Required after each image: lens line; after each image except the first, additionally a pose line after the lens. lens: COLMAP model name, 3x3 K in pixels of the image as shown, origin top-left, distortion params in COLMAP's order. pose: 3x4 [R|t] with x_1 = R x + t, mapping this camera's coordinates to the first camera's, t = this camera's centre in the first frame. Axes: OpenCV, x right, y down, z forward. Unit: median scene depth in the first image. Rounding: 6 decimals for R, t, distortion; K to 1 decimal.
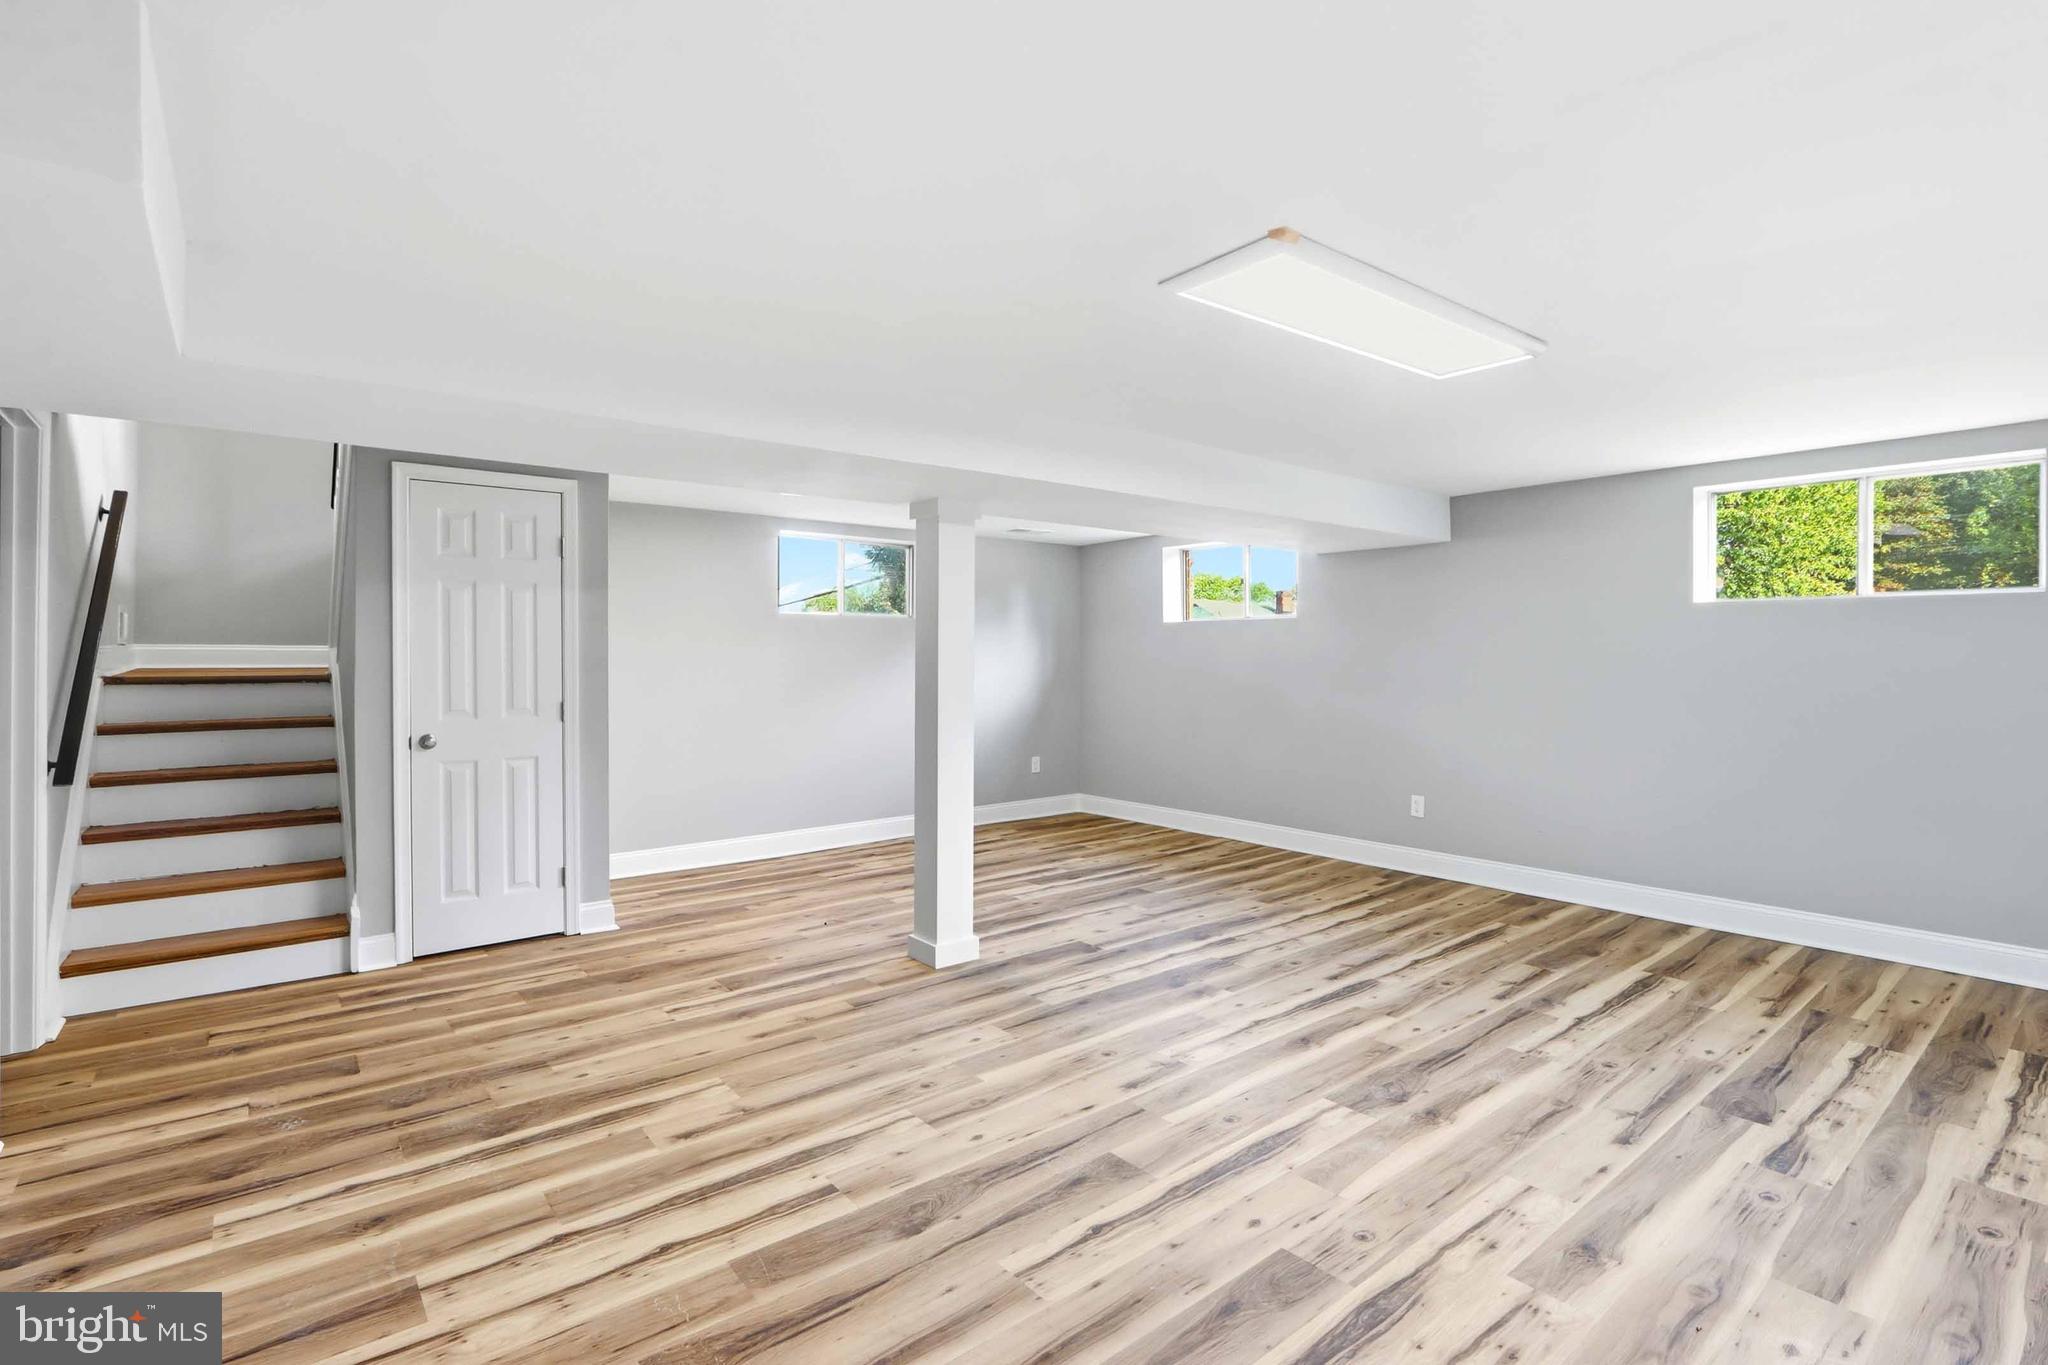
lens RADIAL K [[950.8, 0, 1017.1], [0, 950.8, 671.5], [0, 0, 1]] dist [-0.016481, -0.000212]
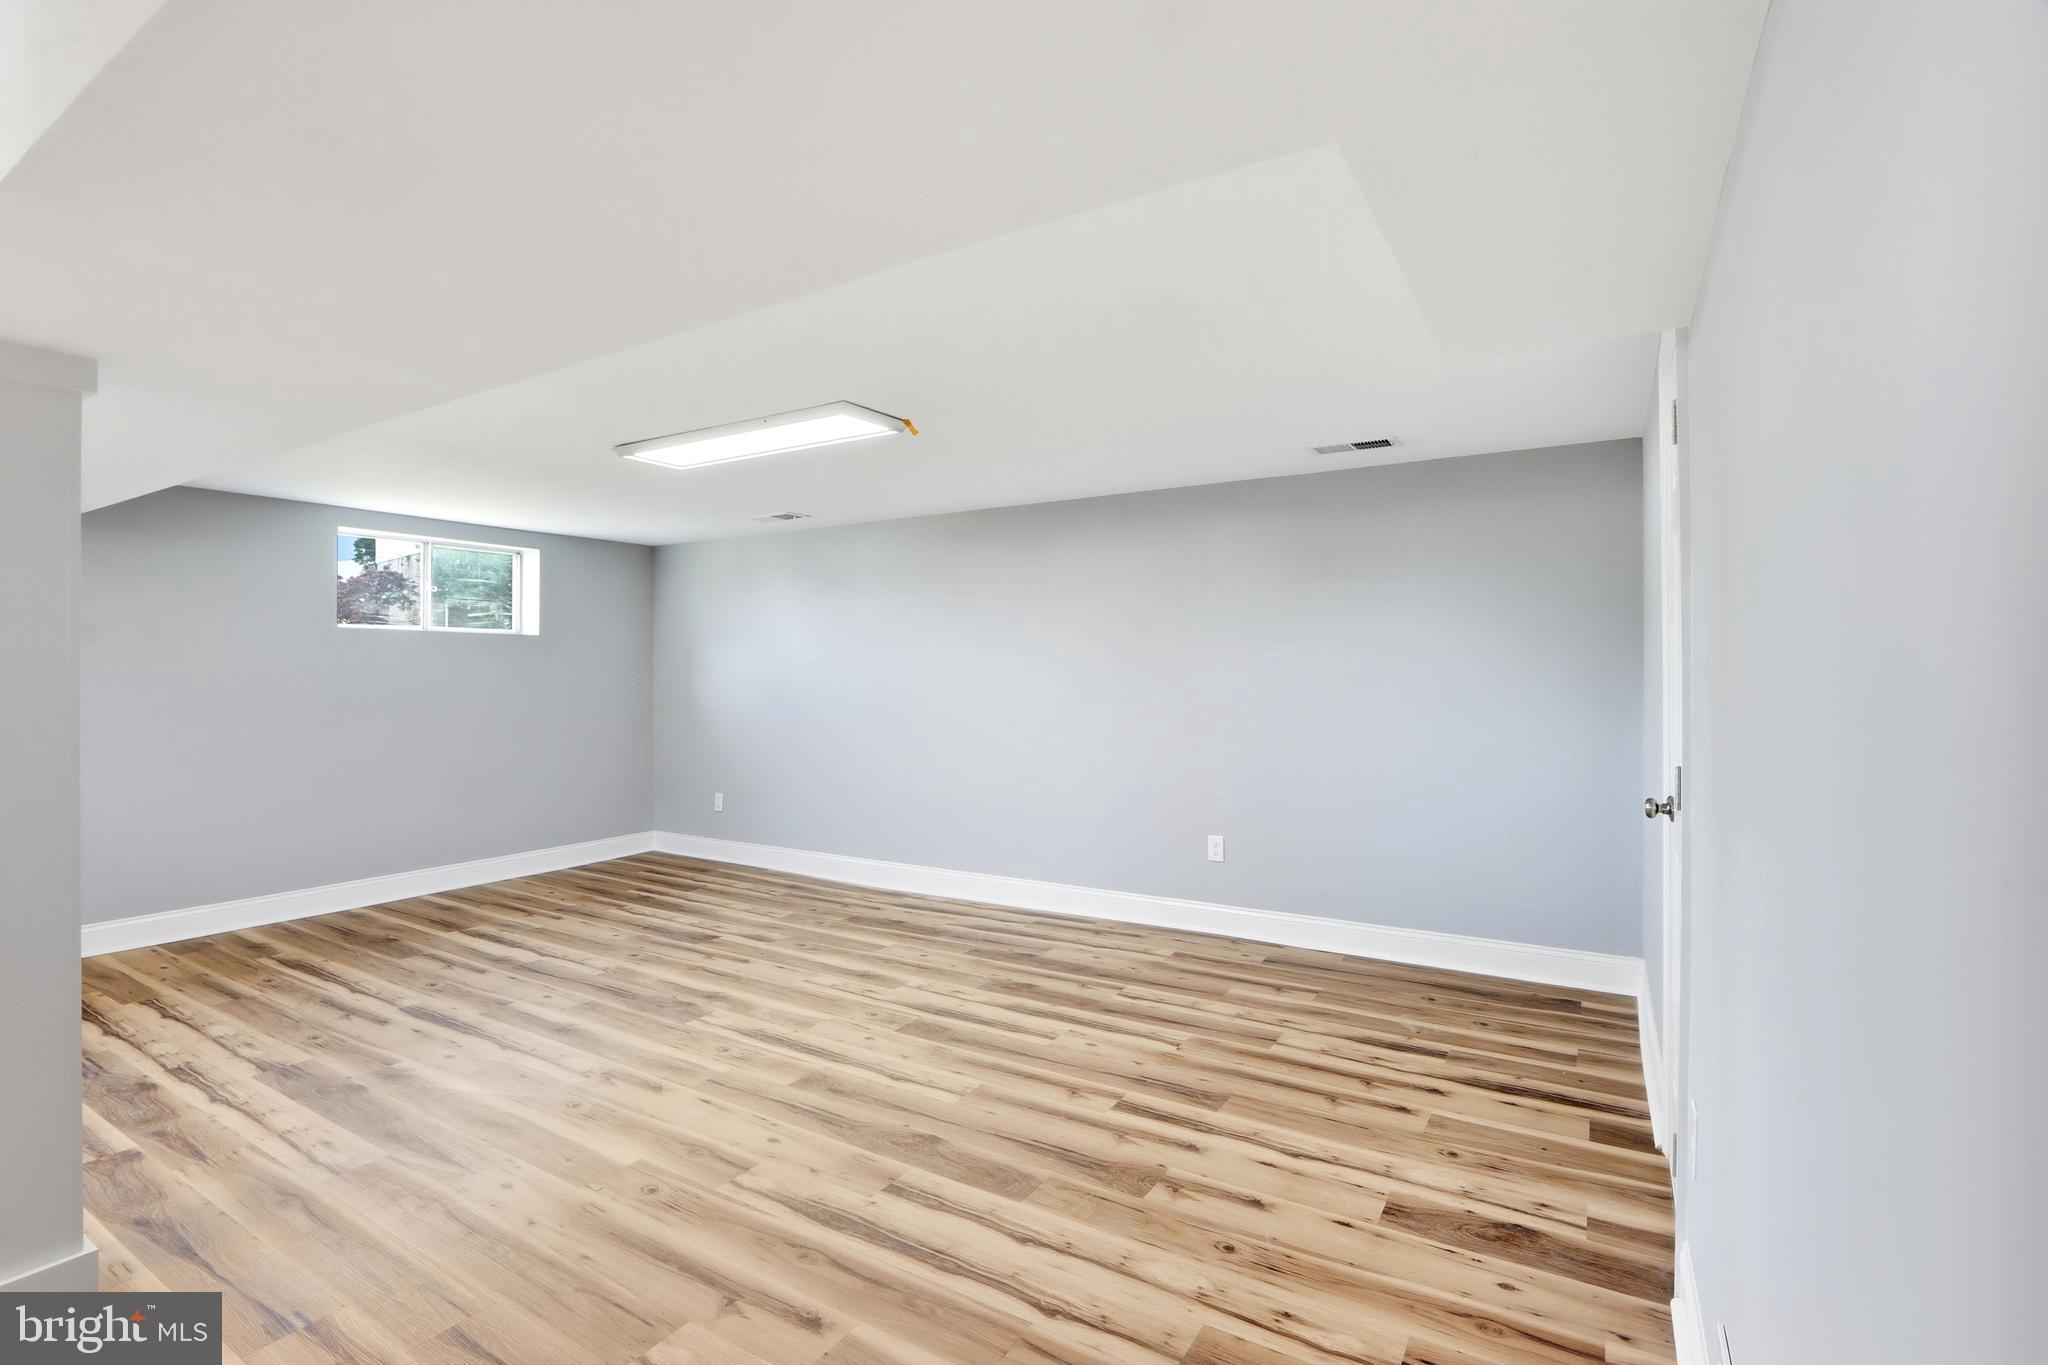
lens RADIAL K [[950.8, 0, 1015.7], [0, 950.8, 678.8], [0, 0, 1]] dist [-0.016481, -0.000212]
pose [[-0.332664, -0.001547, 0.943044, -1.028796], [0.015801, 0.999849, 0.007215, -0.004797], [-0.942913, 0.017302, -0.332589, 1.029945]]
